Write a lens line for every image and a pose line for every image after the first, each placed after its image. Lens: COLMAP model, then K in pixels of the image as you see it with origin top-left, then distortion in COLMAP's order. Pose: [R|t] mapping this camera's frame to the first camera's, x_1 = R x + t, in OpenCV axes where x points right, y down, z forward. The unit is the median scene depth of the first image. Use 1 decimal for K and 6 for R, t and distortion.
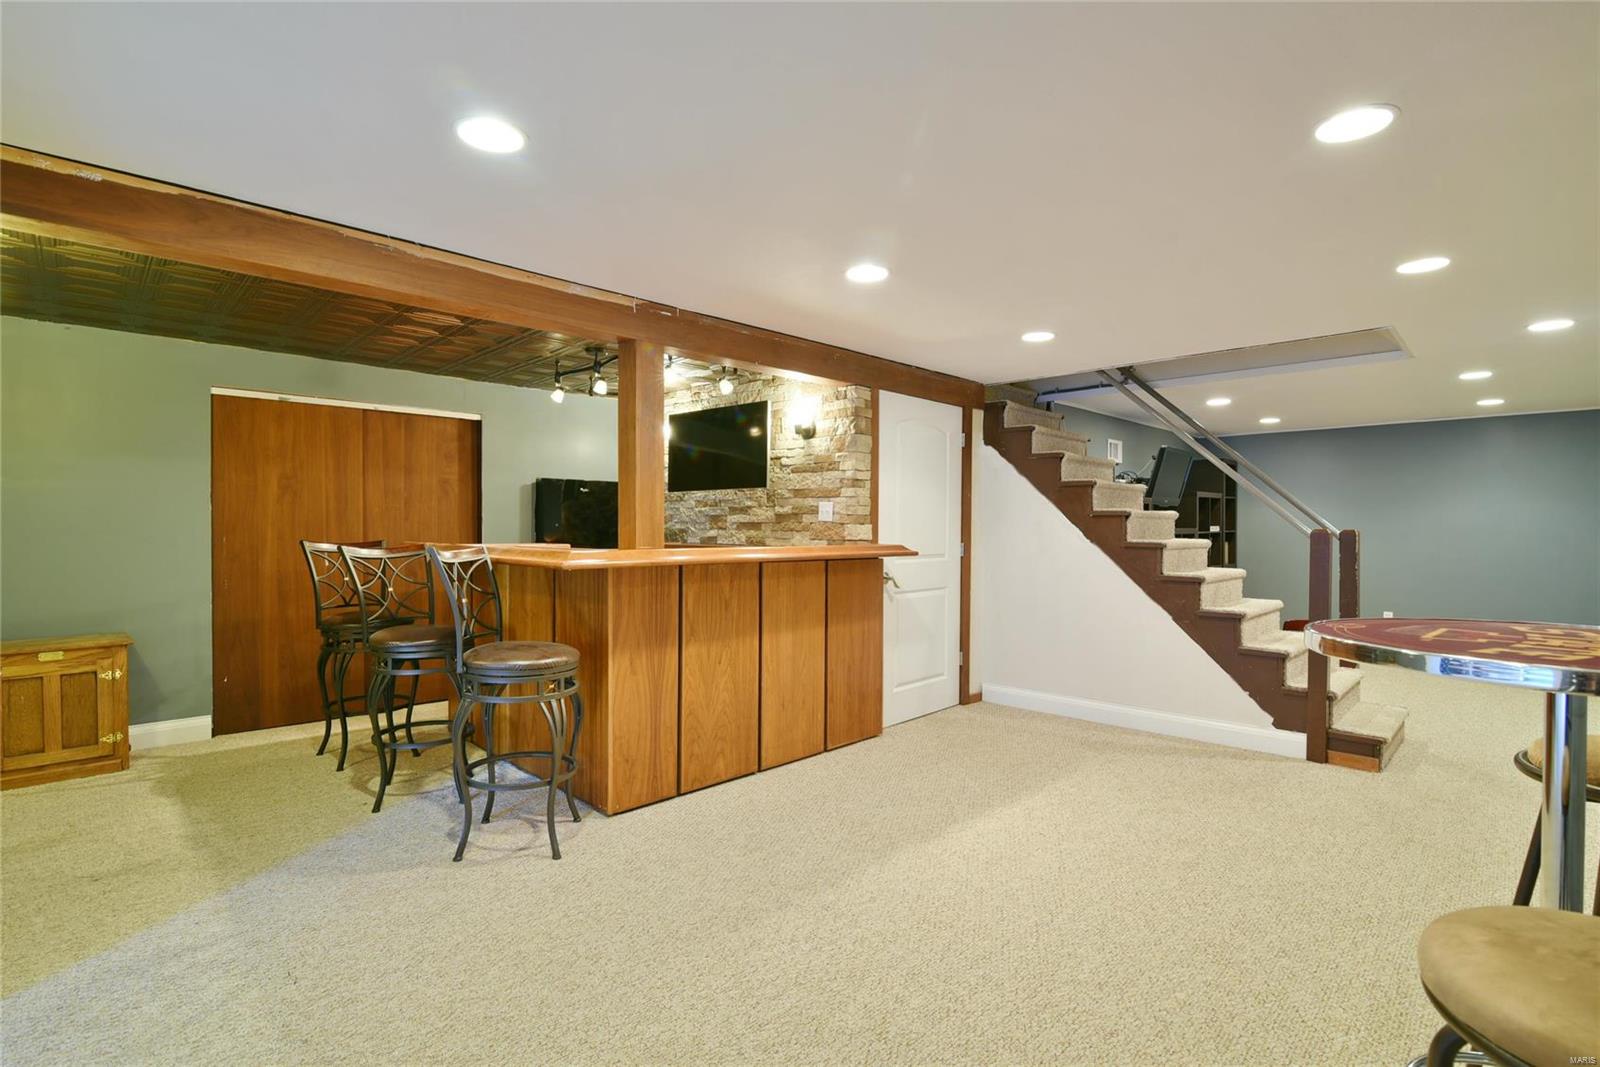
lens RADIAL K [[743.8, 0, 809.4], [0, 743.8, 536.9], [0, 0, 1]] dist [-0.016724, 0.000378]
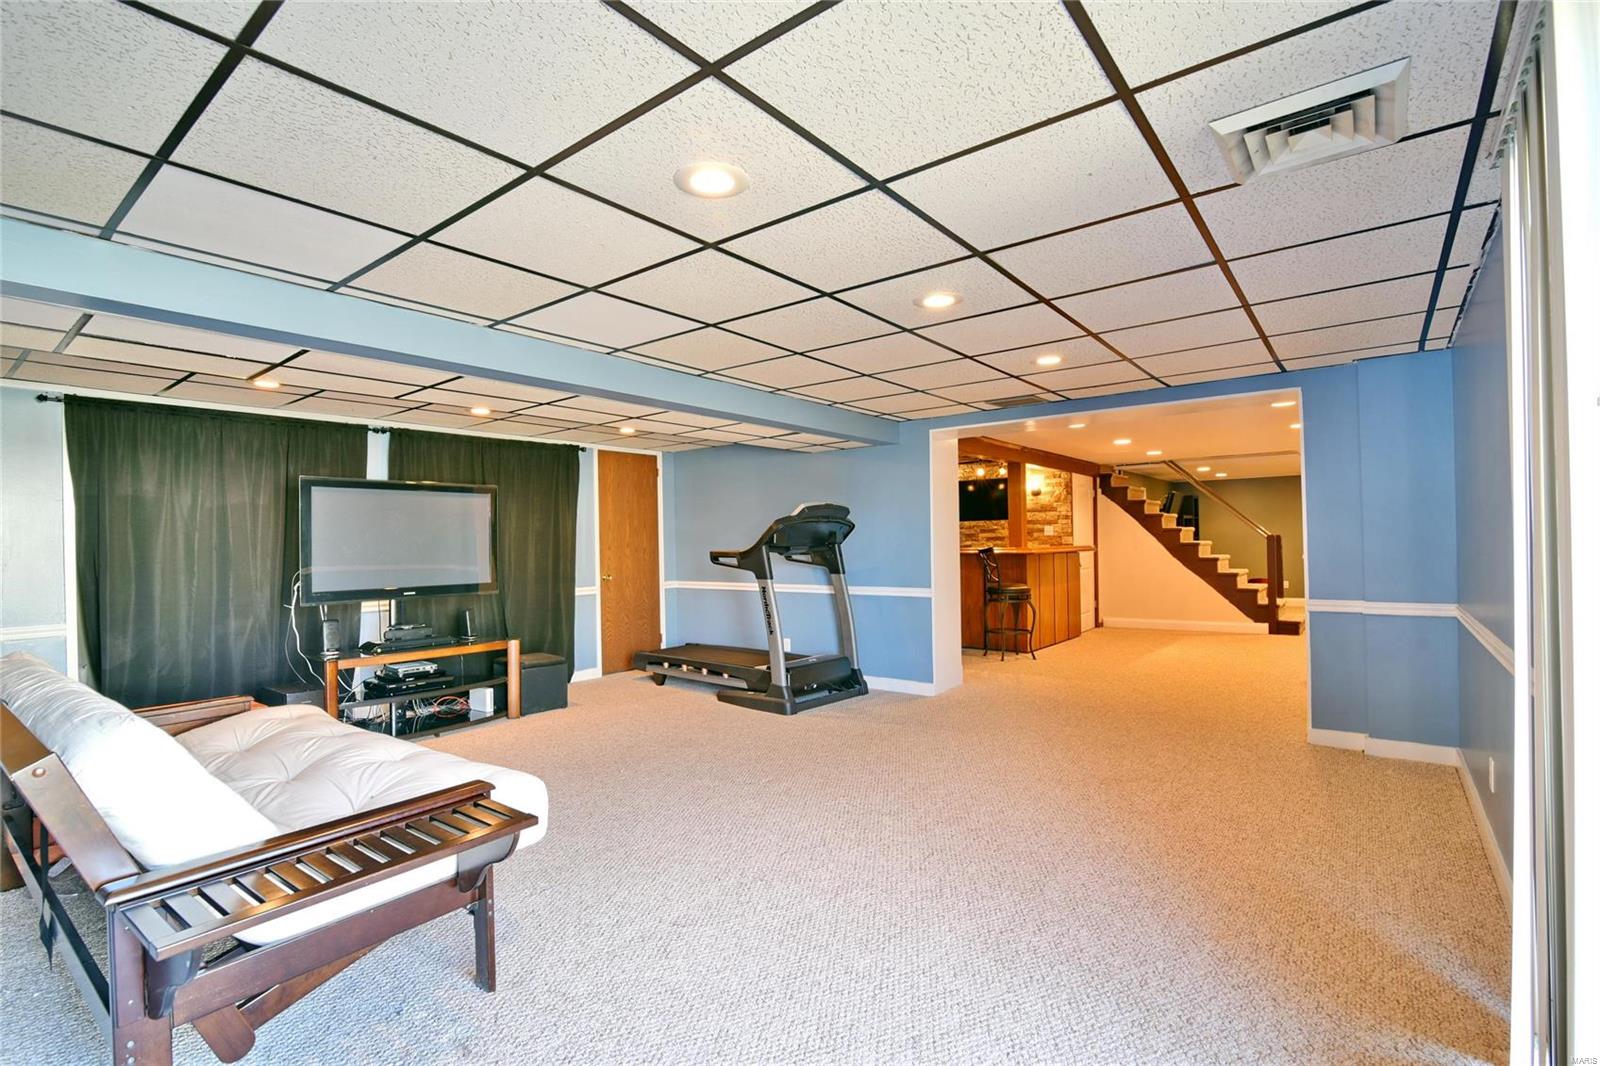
lens RADIAL K [[743.8, 0, 793.2], [0, 743.8, 533.6], [0, 0, 1]] dist [-0.016724, 0.000378]
pose [[0.993024, -0.019940, 0.116217, -0.926996], [0.023080, 0.999402, -0.025730, 0.010823], [-0.115635, 0.028232, 0.992890, -0.983801]]
